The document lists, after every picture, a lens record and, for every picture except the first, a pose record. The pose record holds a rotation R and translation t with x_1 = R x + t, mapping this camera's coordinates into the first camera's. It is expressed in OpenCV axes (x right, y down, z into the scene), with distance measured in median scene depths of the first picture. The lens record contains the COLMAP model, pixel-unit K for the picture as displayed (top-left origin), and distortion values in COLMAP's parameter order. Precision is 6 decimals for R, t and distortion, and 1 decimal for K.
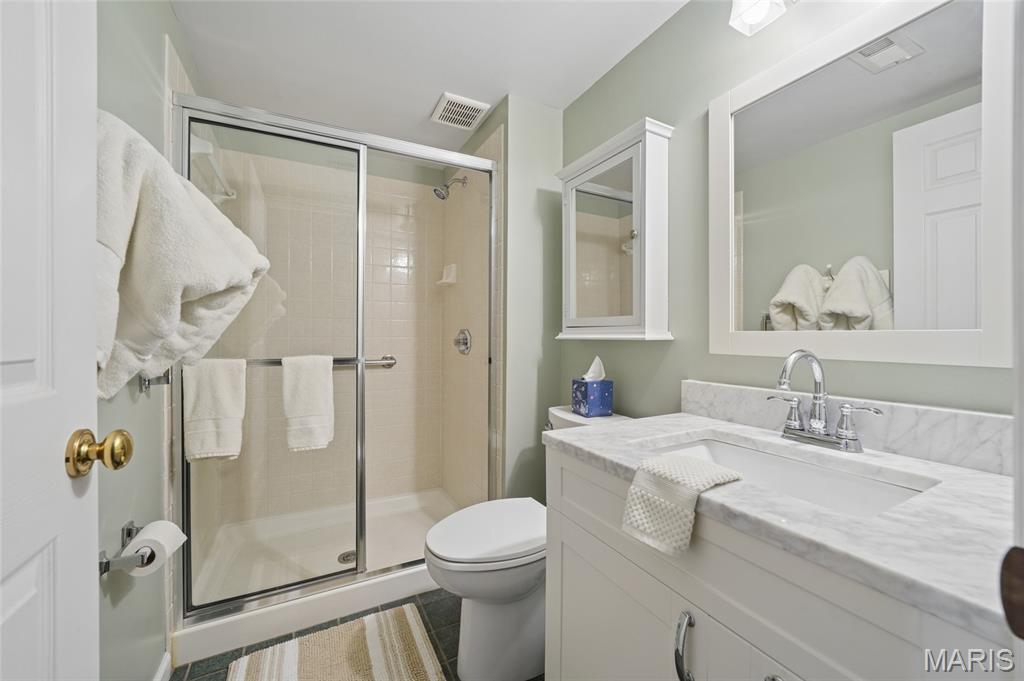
lens RADIAL K [[382.8, 0, 503.9], [0, 382.8, 335.4], [0, 0, 1]] dist [-0.011137, -0.000433]
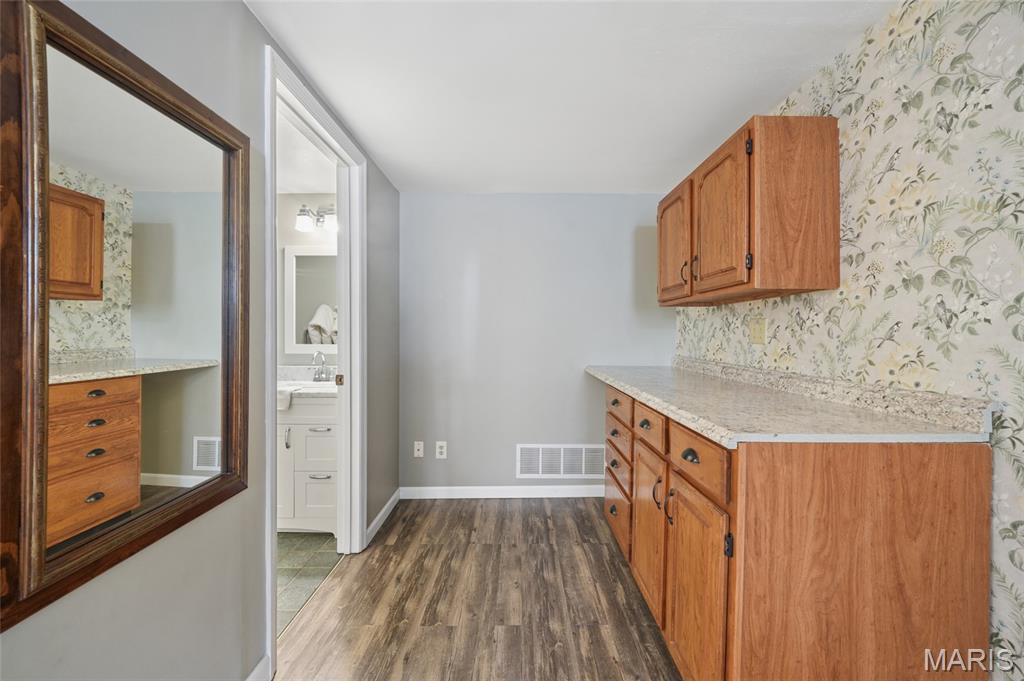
lens RADIAL K [[382.8, 0, 506.8], [0, 382.8, 335.6], [0, 0, 1]] dist [-0.011137, -0.000433]
pose [[0.461124, -0.001599, 0.887334, -0.927984], [-0.001440, 0.999996, 0.002550, -0.073598], [-0.887335, -0.002453, 0.461119, -1.313784]]
